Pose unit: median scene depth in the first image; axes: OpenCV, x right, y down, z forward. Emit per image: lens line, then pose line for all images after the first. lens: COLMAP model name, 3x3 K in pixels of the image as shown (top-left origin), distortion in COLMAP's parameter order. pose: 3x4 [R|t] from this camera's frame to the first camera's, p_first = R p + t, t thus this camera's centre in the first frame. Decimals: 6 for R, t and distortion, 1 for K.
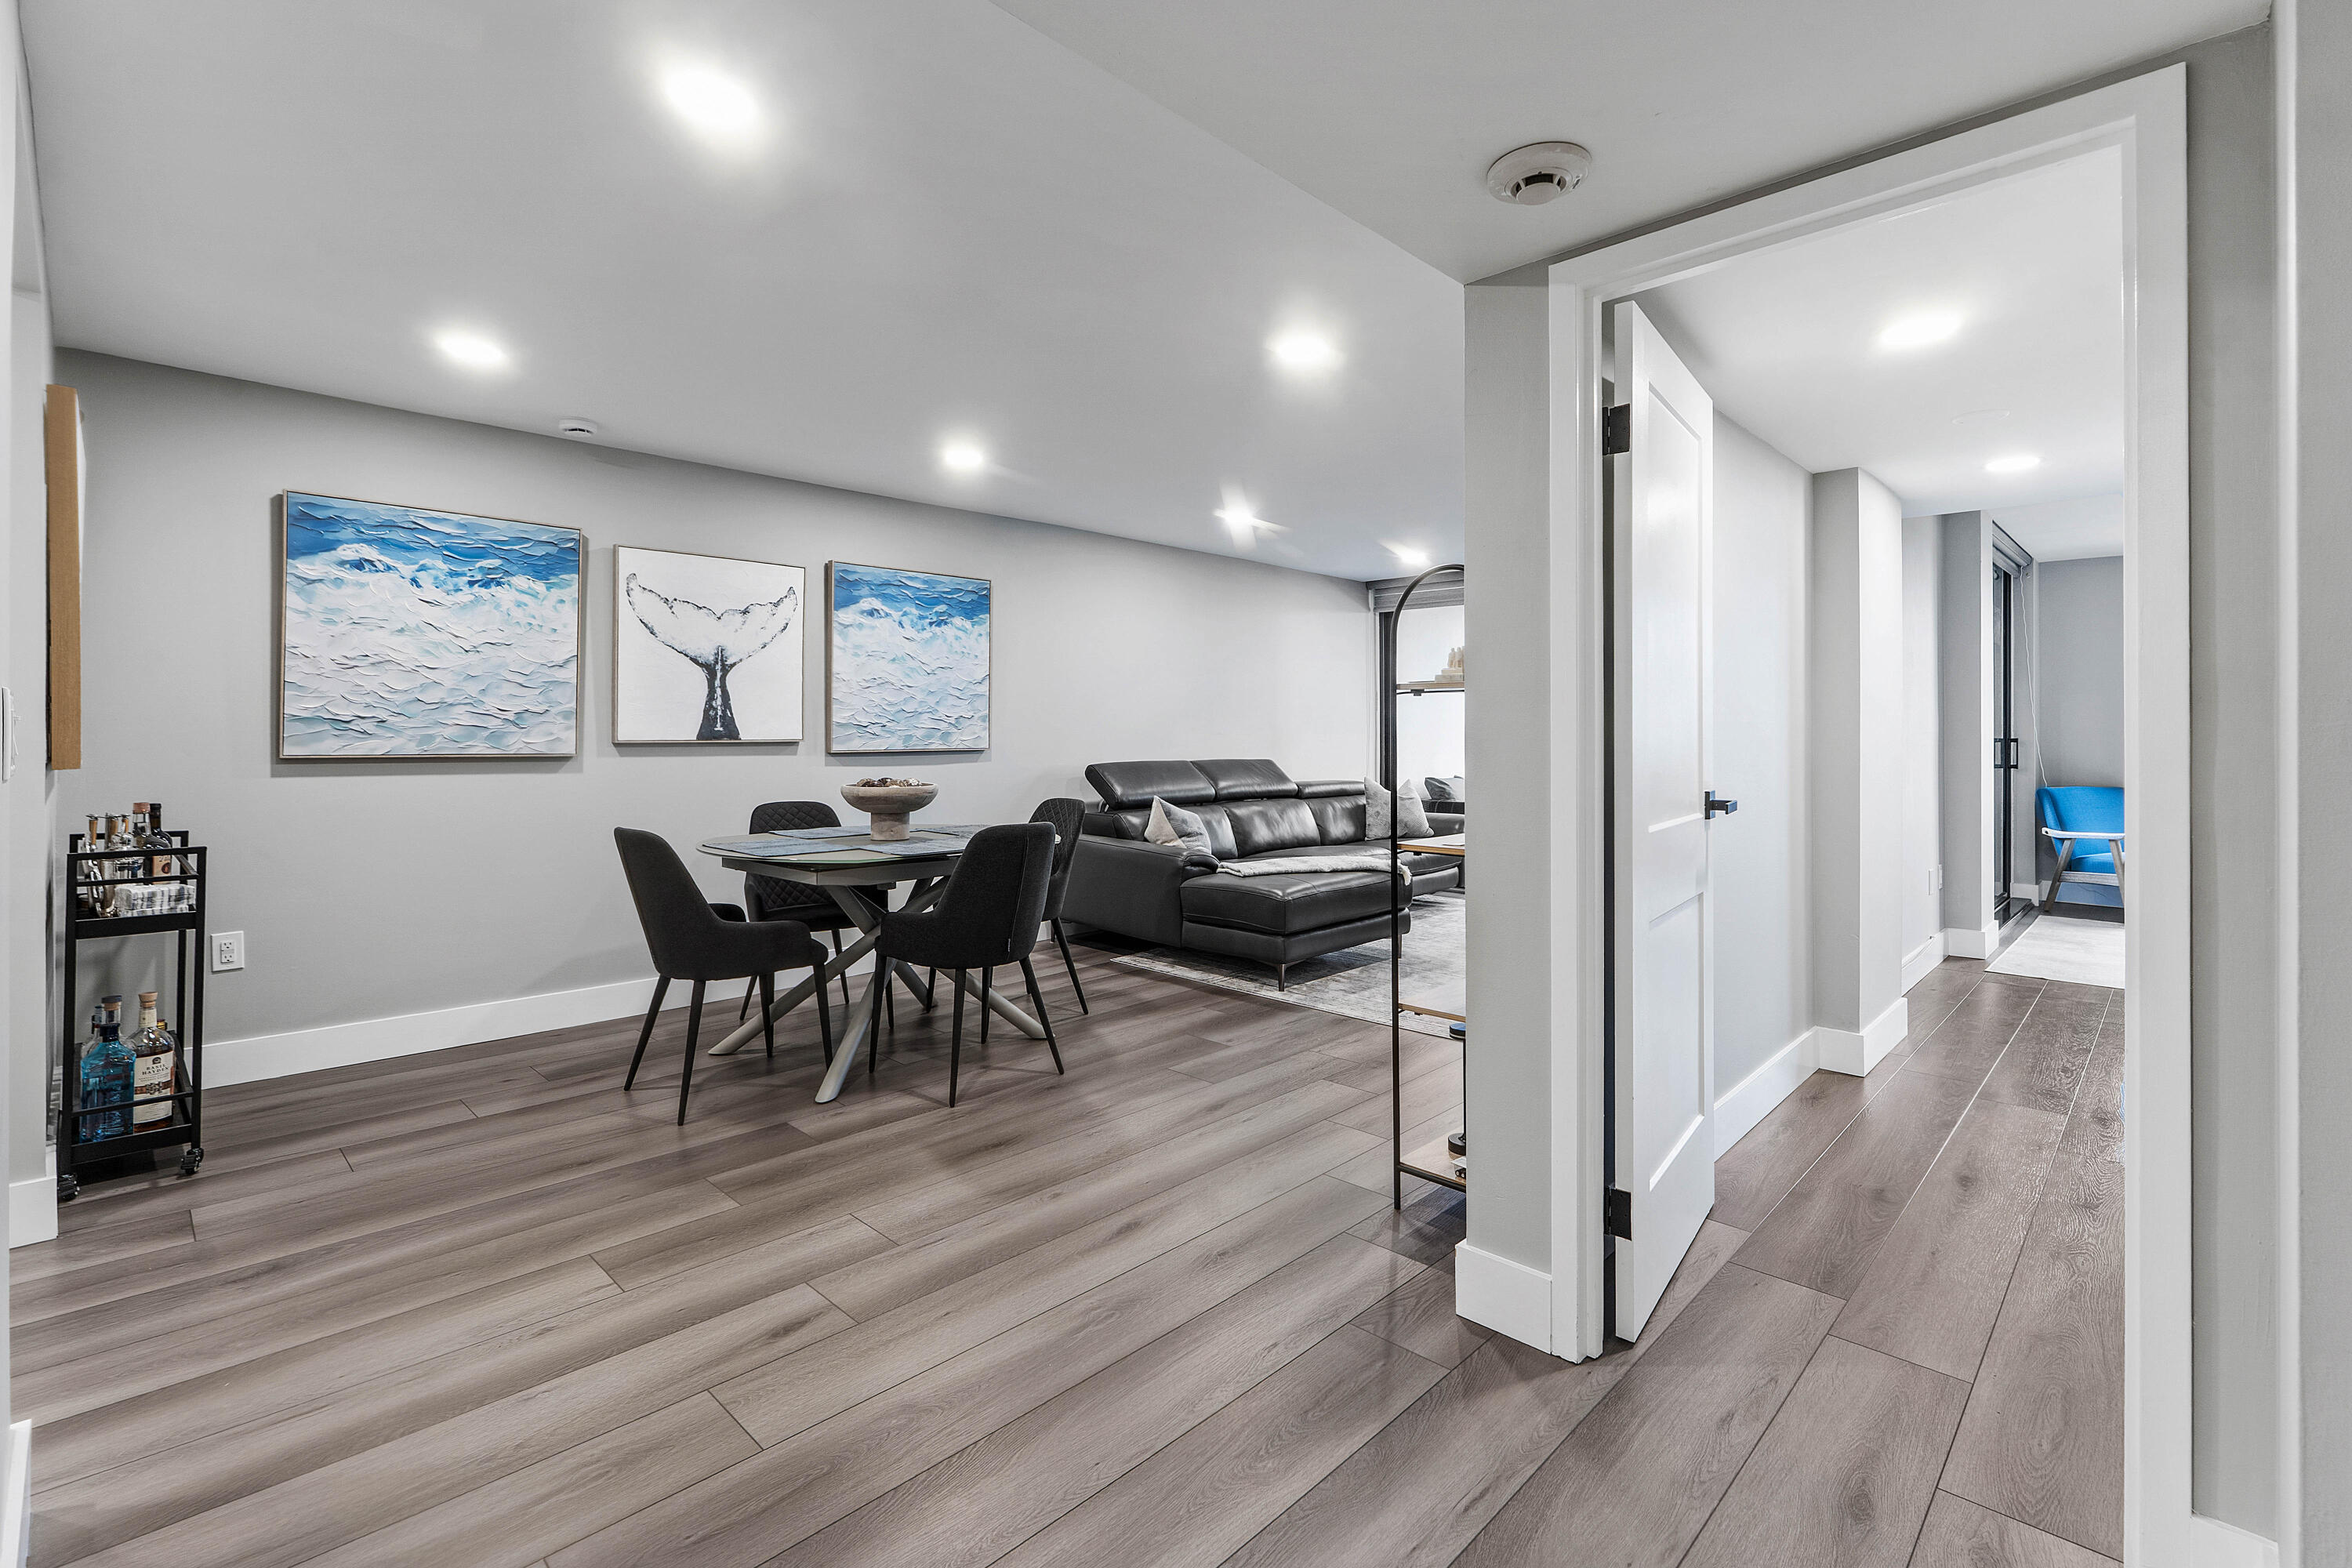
lens RADIAL K [[1045.1, 0, 1153.6], [0, 1045.1, 707.4], [0, 0, 1]] dist [0.000388, 0.000121]
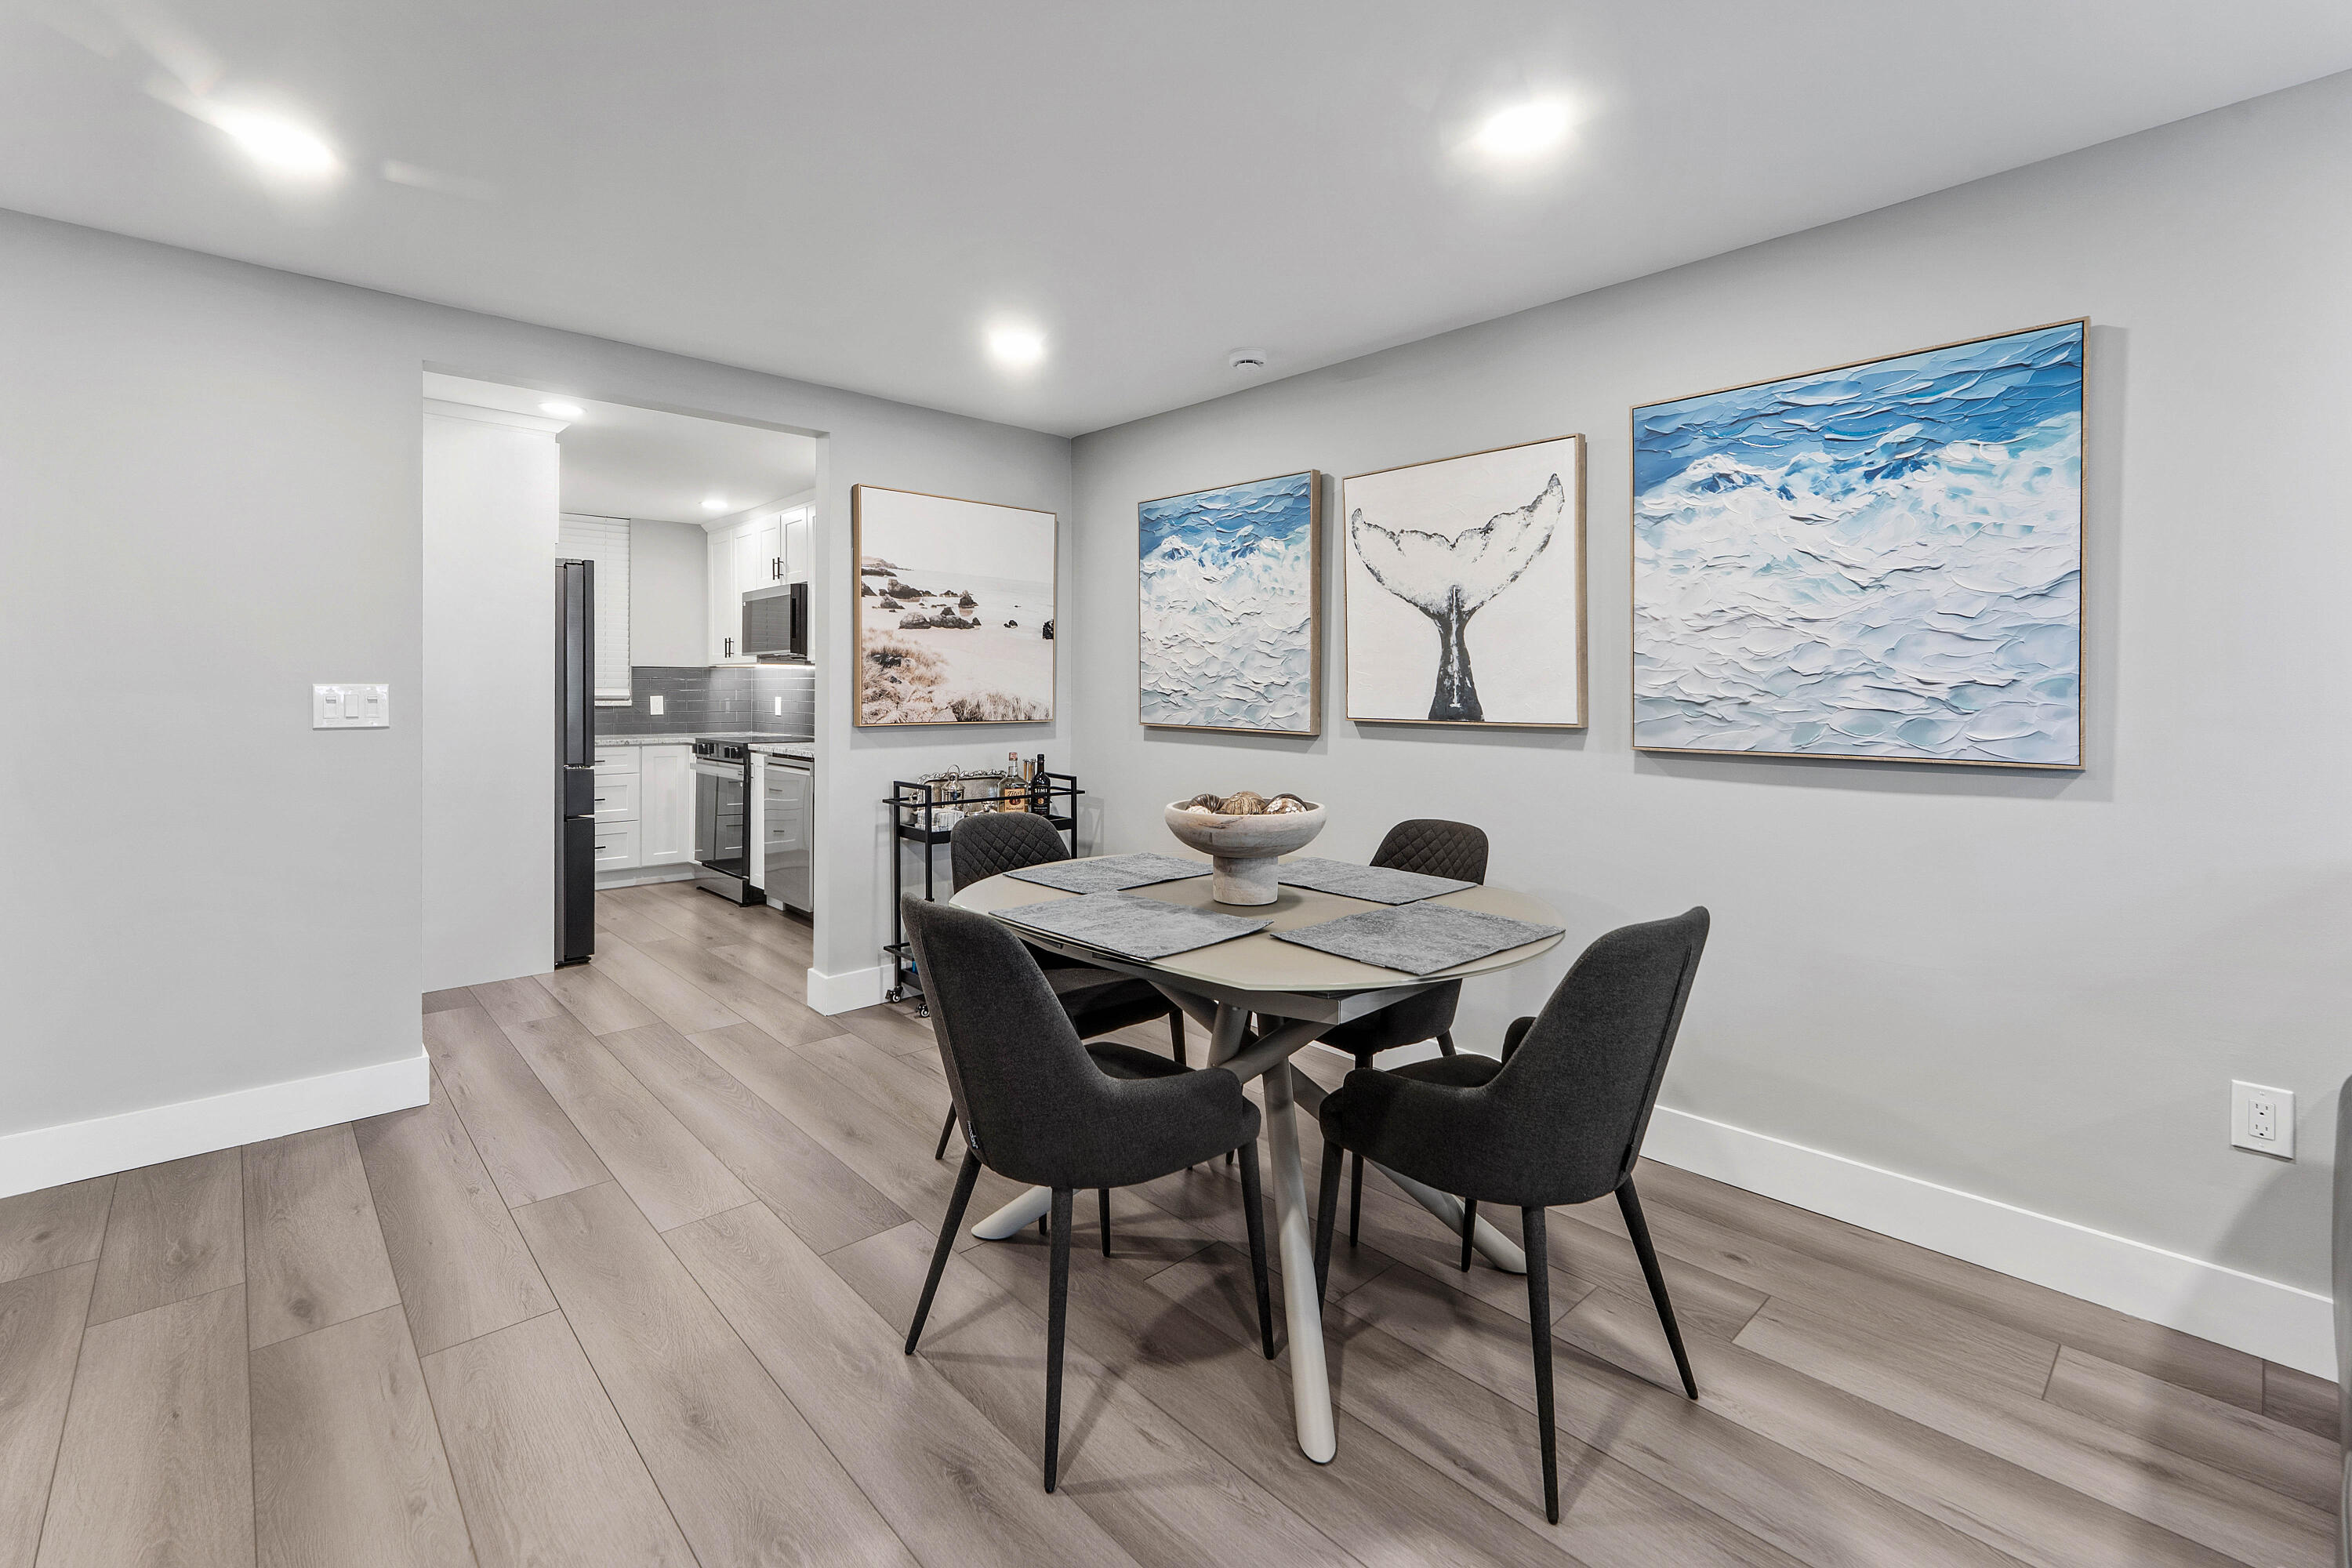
lens RADIAL K [[1032.2, 0, 1167.1], [0, 1032.2, 702.3], [0, 0, 1]] dist [0.004424, 0.000581]
pose [[-0.038384, 0.004724, -0.999252, 0.257834], [0.011222, 0.999928, 0.004296, 0.012433], [0.999200, -0.011048, -0.038434, 0.772928]]
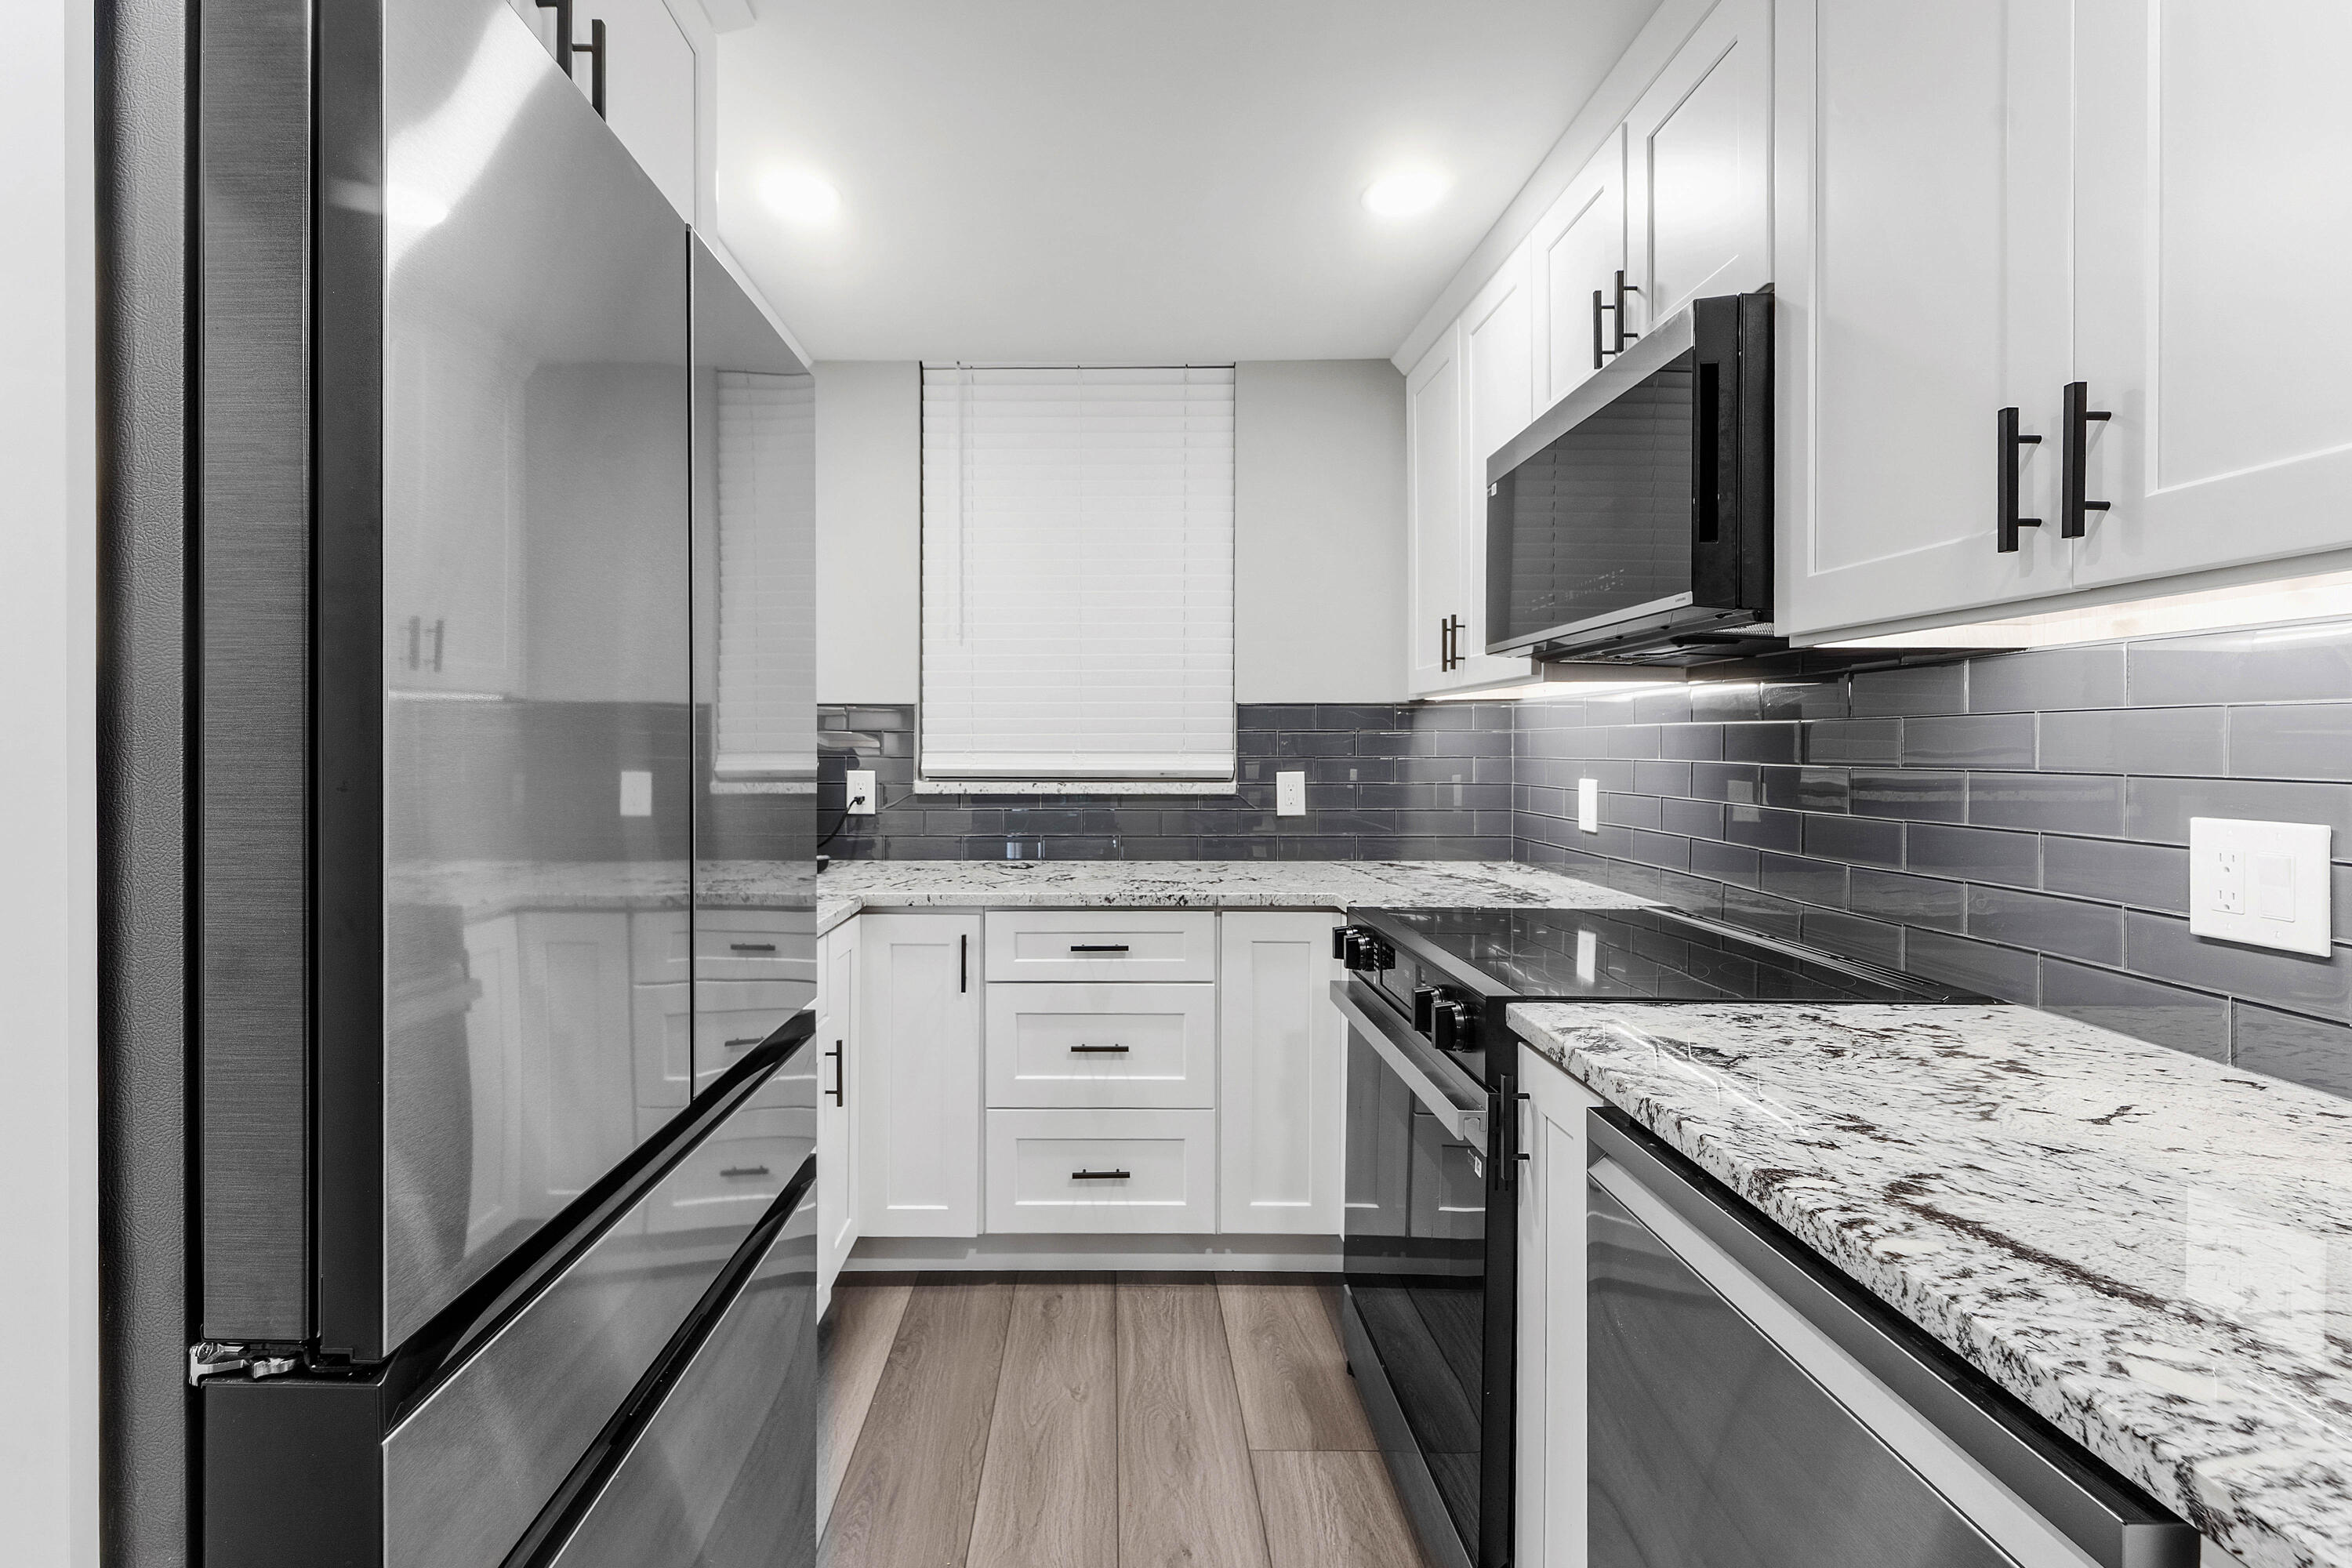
lens RADIAL K [[1044.1, 0, 1105.2], [0, 1044.1, 741.1], [0, 0, 1]] dist [0.000464, -0.000355]
pose [[-0.707149, -0.007406, -0.707026, -0.626518], [0.008084, 0.999795, -0.018559, -0.005598], [0.707019, -0.018839, -0.706944, 0.372375]]
